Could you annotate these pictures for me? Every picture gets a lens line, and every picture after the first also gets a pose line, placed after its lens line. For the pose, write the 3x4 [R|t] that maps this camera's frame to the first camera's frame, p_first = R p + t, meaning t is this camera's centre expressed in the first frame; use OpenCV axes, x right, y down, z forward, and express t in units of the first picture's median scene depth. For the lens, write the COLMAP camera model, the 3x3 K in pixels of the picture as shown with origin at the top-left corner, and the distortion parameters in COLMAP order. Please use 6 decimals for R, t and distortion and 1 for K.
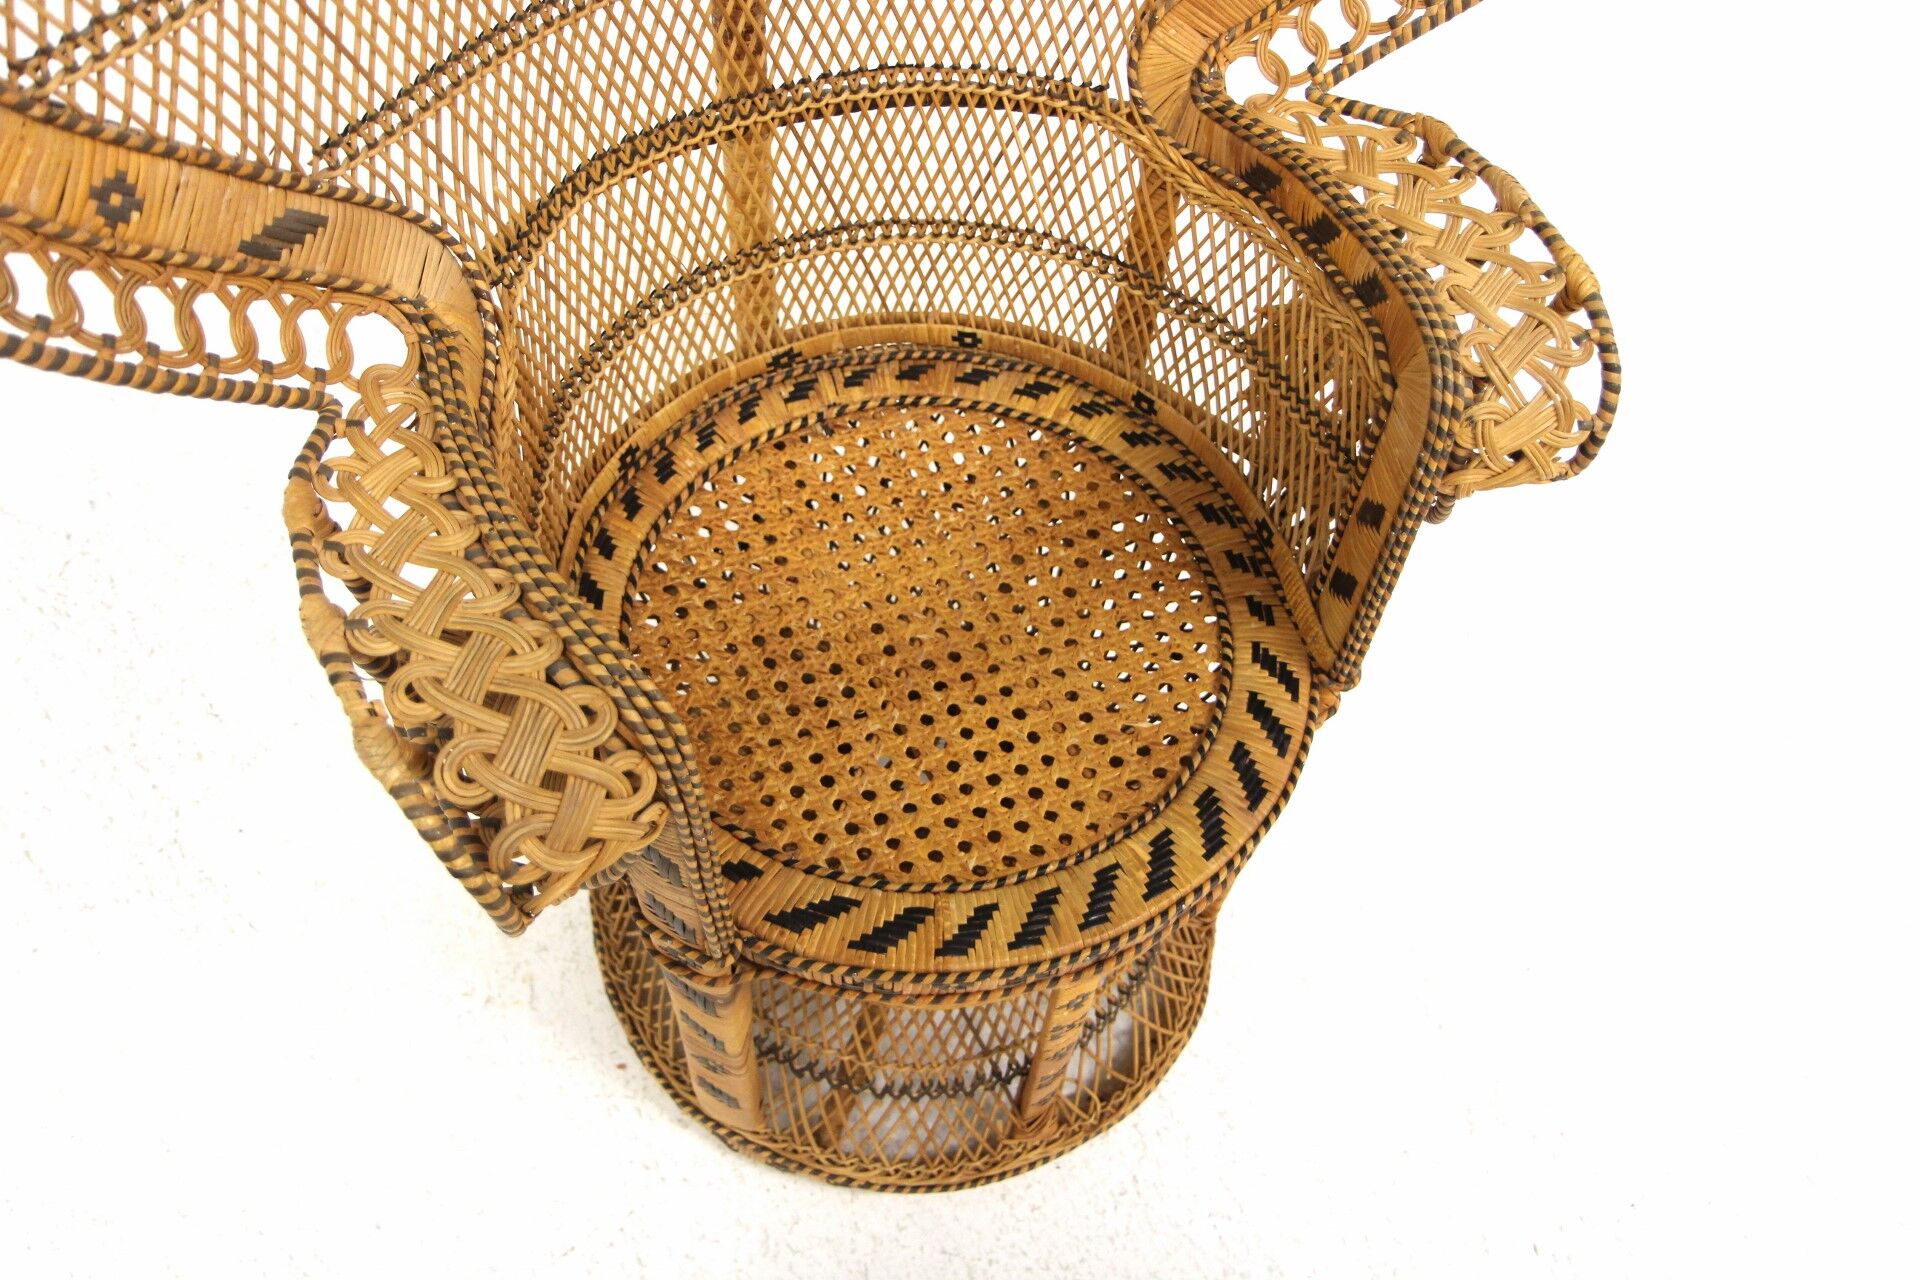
lens RADIAL K [[1649.1, 0, 960.0], [0, 1649.1, 640.0], [0, 0, 1]] dist [0.008461, 0.016345]
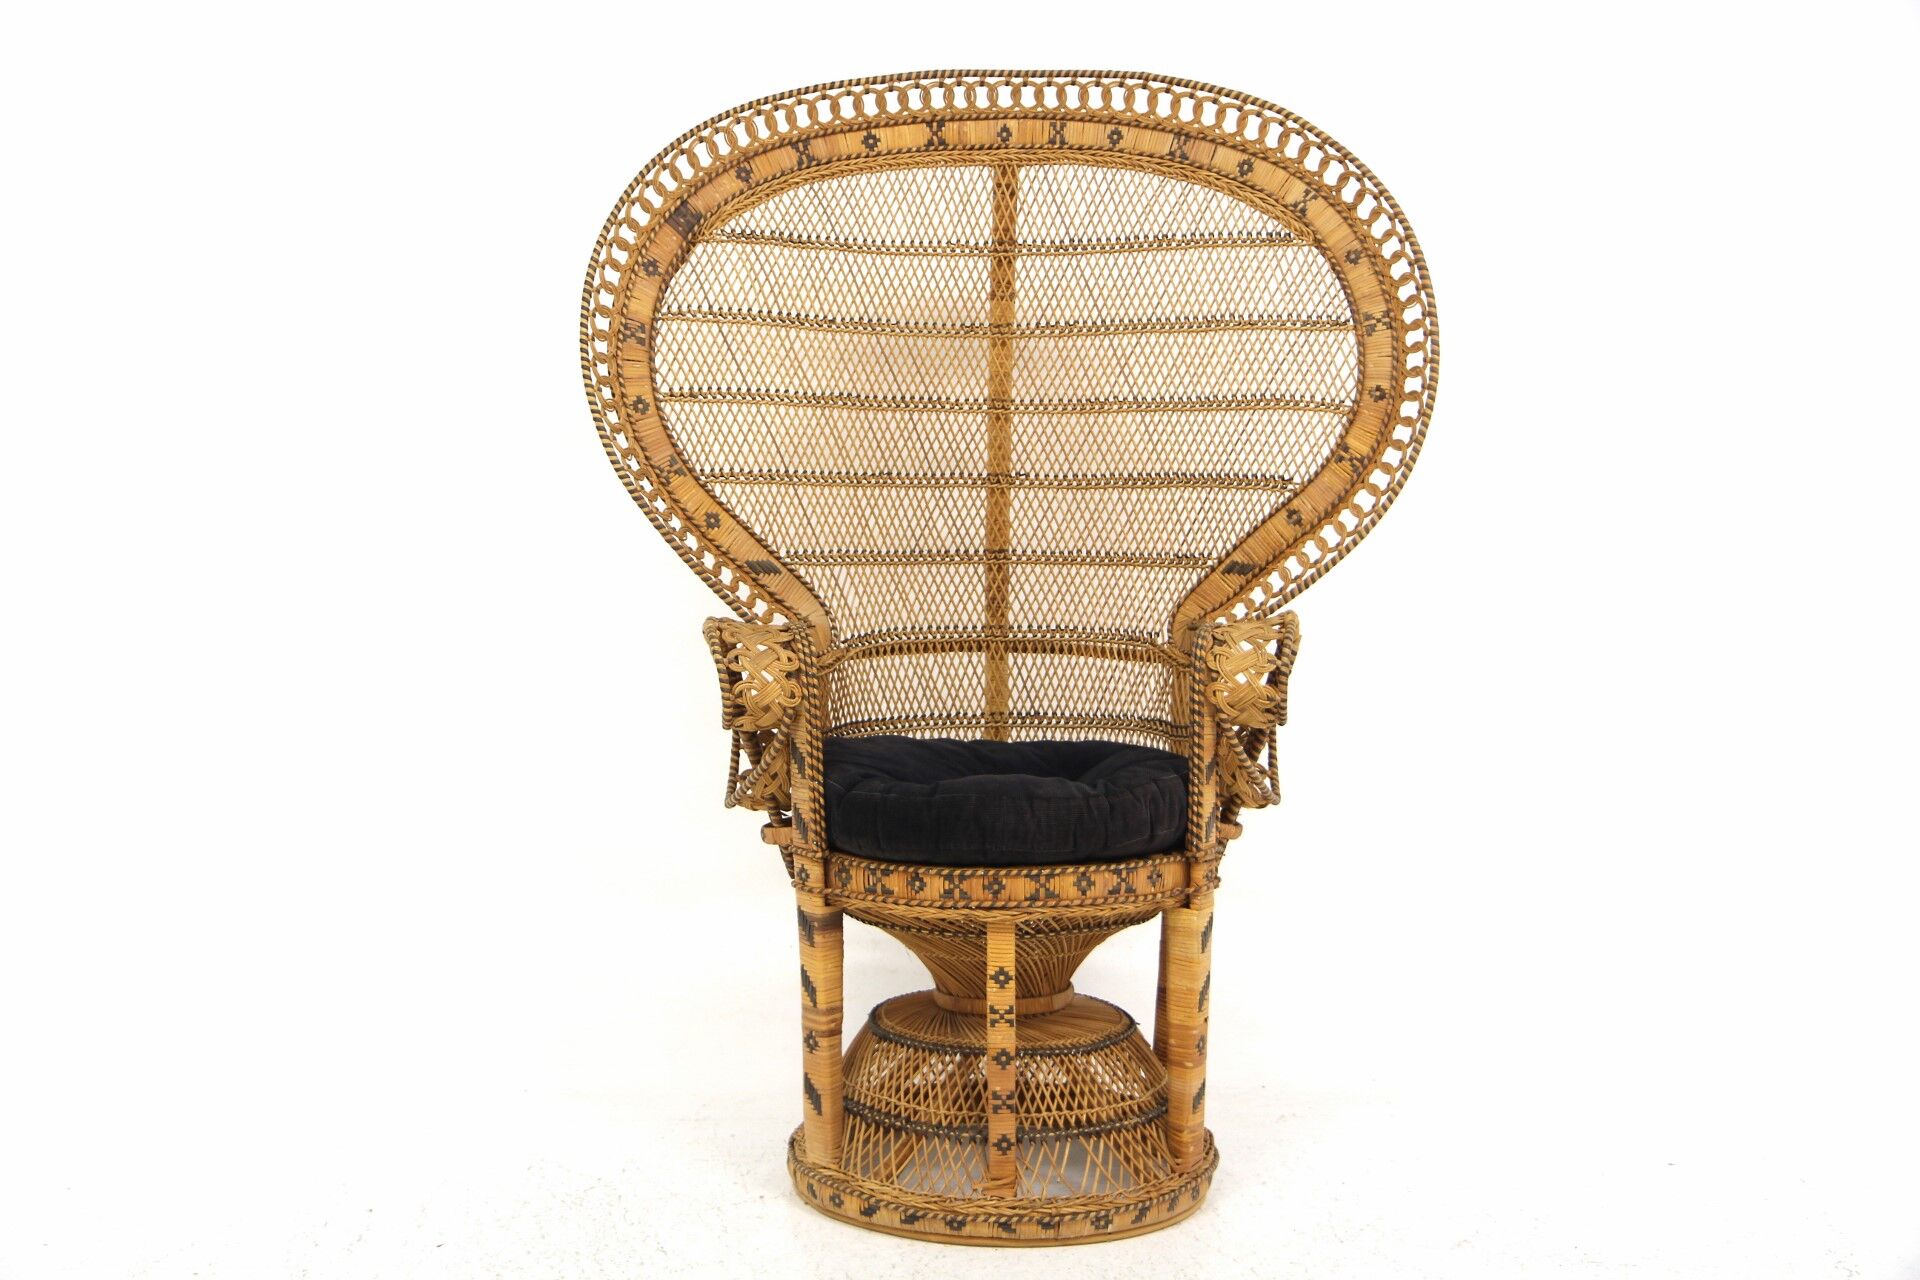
lens RADIAL K [[2191.4, 0, 960.0], [0, 2191.4, 640.0], [0, 0, 1]] dist [-0.018503, -0.013040]
pose [[0.885830, -0.029013, -0.463102, 1.349958], [-0.342791, 0.631734, -0.695274, 1.956950], [0.312729, 0.774642, 0.549664, -0.668517]]
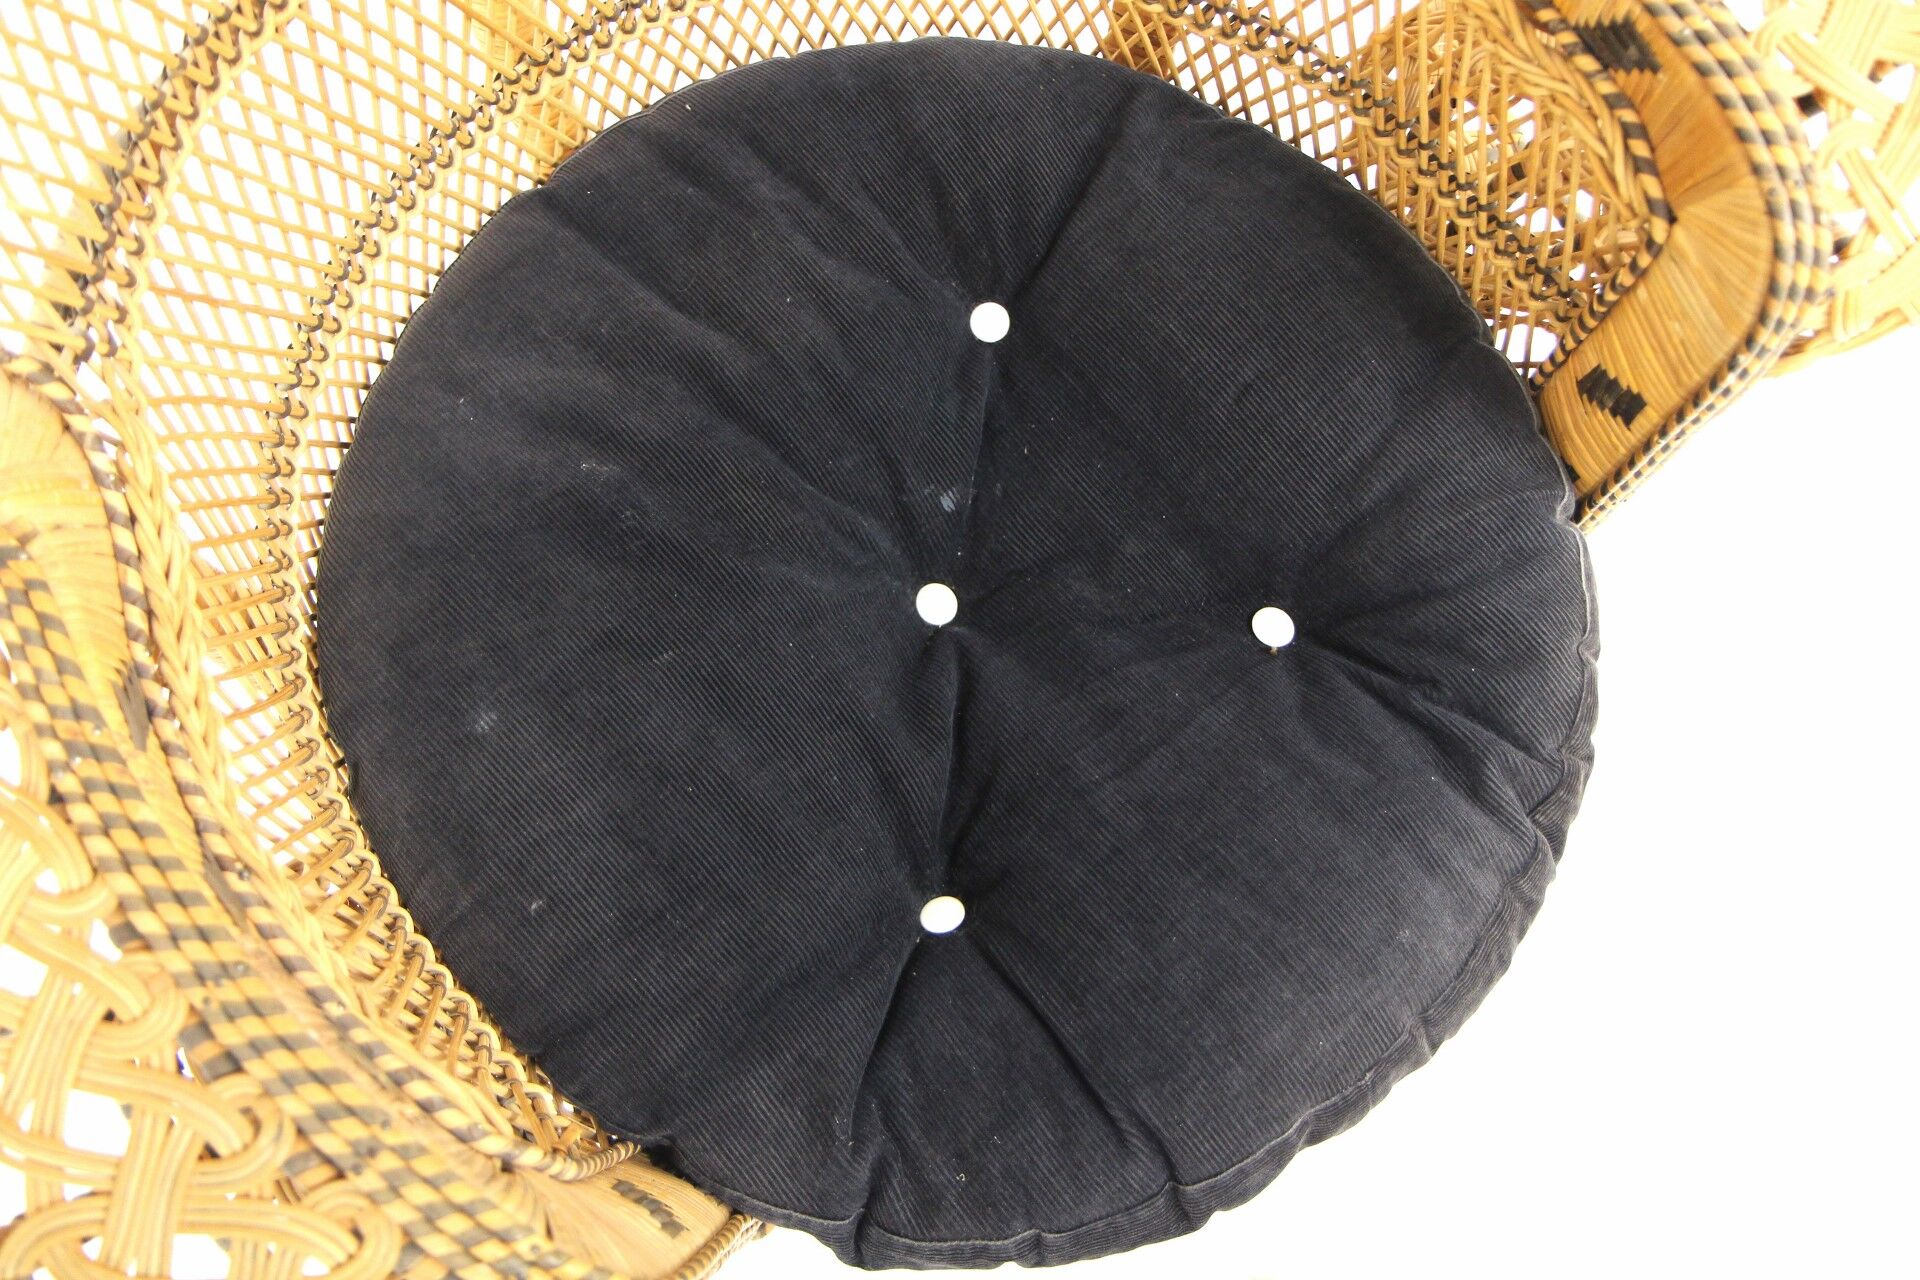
lens RADIAL K [[1649.1, 0, 960.0], [0, 1649.1, 640.0], [0, 0, 1]] dist [0.008461, 0.016345]
pose [[0.980935, -0.193945, 0.012338, -0.022292], [0.177205, 0.918720, 0.352919, -0.302432], [-0.079782, -0.344004, 0.935572, 0.474348]]
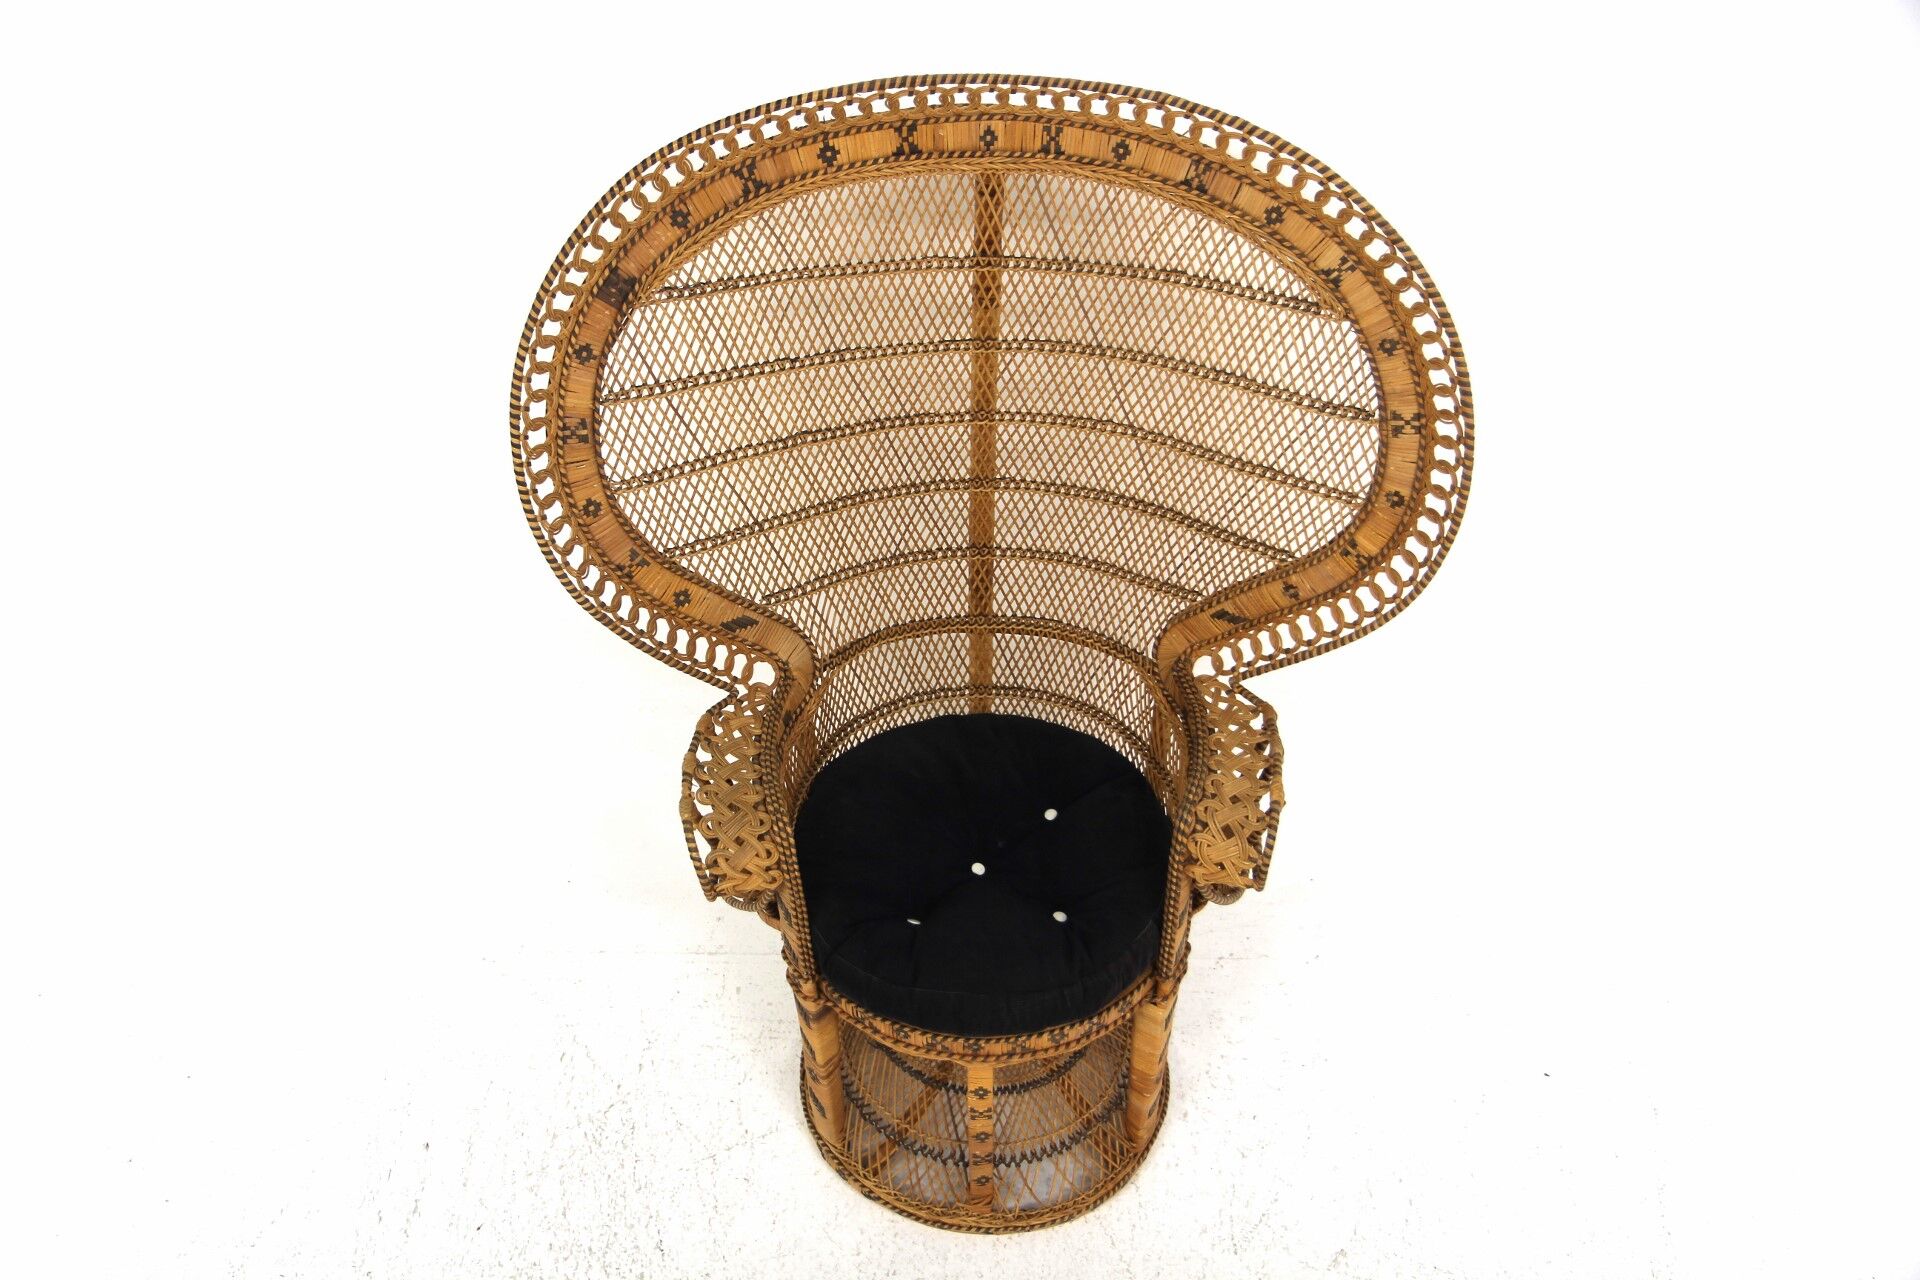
lens RADIAL K [[1790.5, 0, 960.0], [0, 1790.5, 640.0], [0, 0, 1]] dist [-0.002579, 0.000016]
pose [[0.884612, 0.234735, -0.402940, 0.926007], [-0.339364, 0.916680, -0.211020, 0.225243], [0.319833, 0.323414, 0.890567, -1.233015]]
